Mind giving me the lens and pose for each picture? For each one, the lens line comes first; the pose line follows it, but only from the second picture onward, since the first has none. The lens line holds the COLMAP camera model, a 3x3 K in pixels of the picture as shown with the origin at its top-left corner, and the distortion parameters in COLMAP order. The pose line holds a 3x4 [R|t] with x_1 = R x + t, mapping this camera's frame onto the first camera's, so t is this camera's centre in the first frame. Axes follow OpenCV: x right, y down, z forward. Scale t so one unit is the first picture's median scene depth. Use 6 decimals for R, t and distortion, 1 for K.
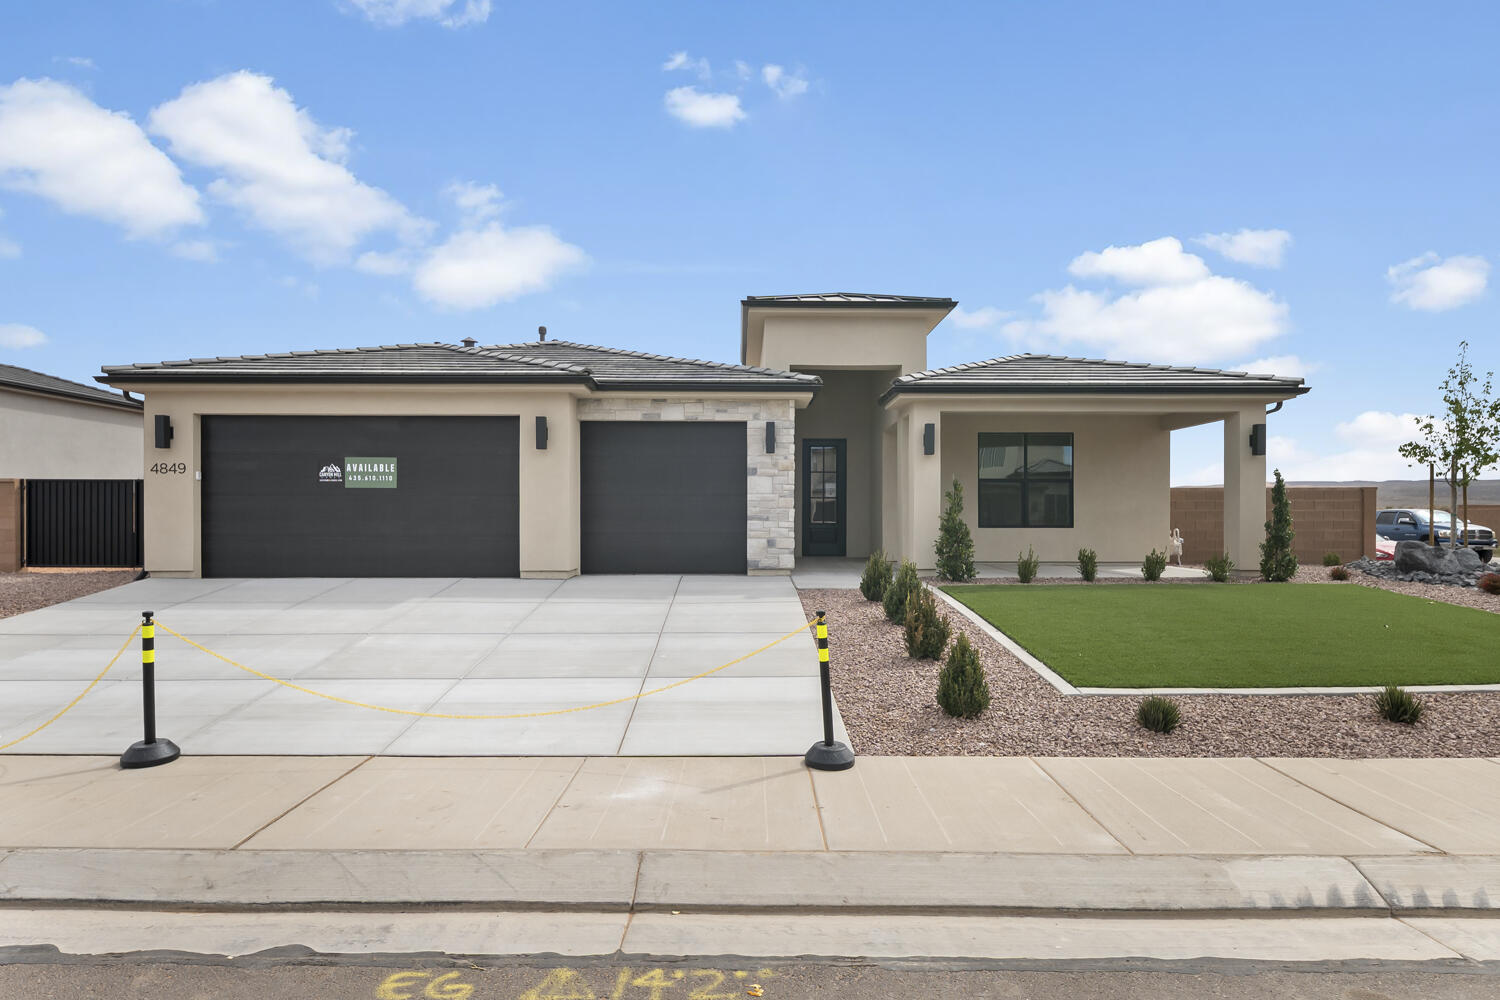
lens RADIAL K [[774.4, 0, 771.8], [0, 774.4, 532.7], [0, 0, 1]] dist [0.003135, -0.001723]
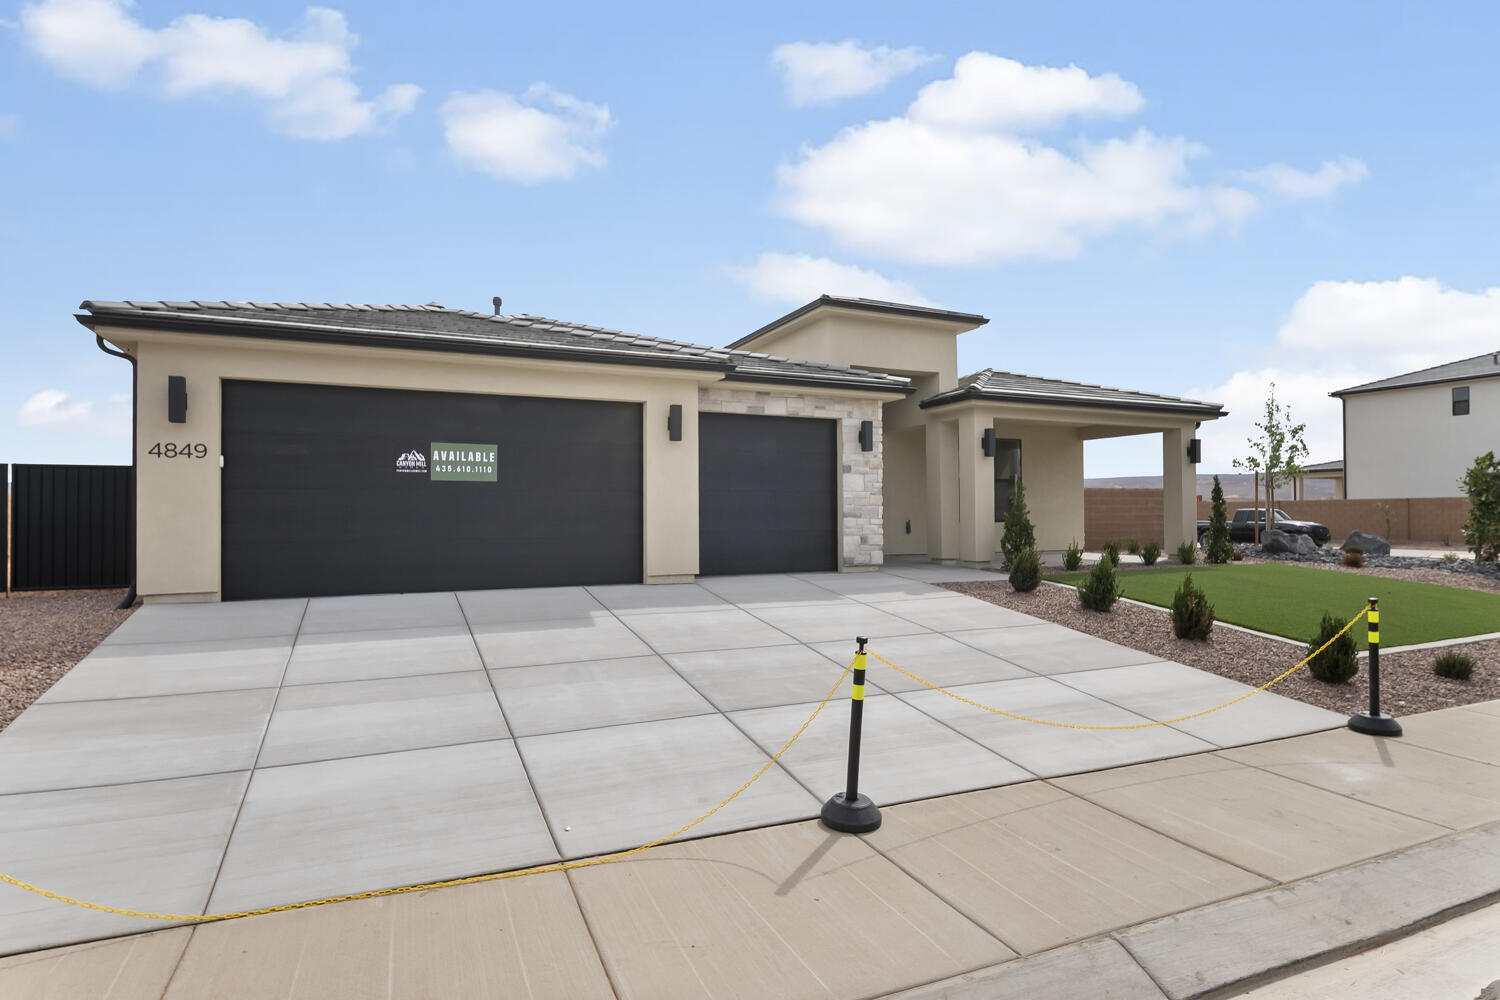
lens RADIAL K [[774.4, 0, 751.0], [0, 774.4, 504.5], [0, 0, 1]] dist [0.003135, -0.001723]
pose [[0.920494, 0.000332, 0.390756, -0.550811], [0.010814, 0.999595, -0.026322, -0.008165], [-0.390606, 0.028455, 0.920118, 0.129962]]
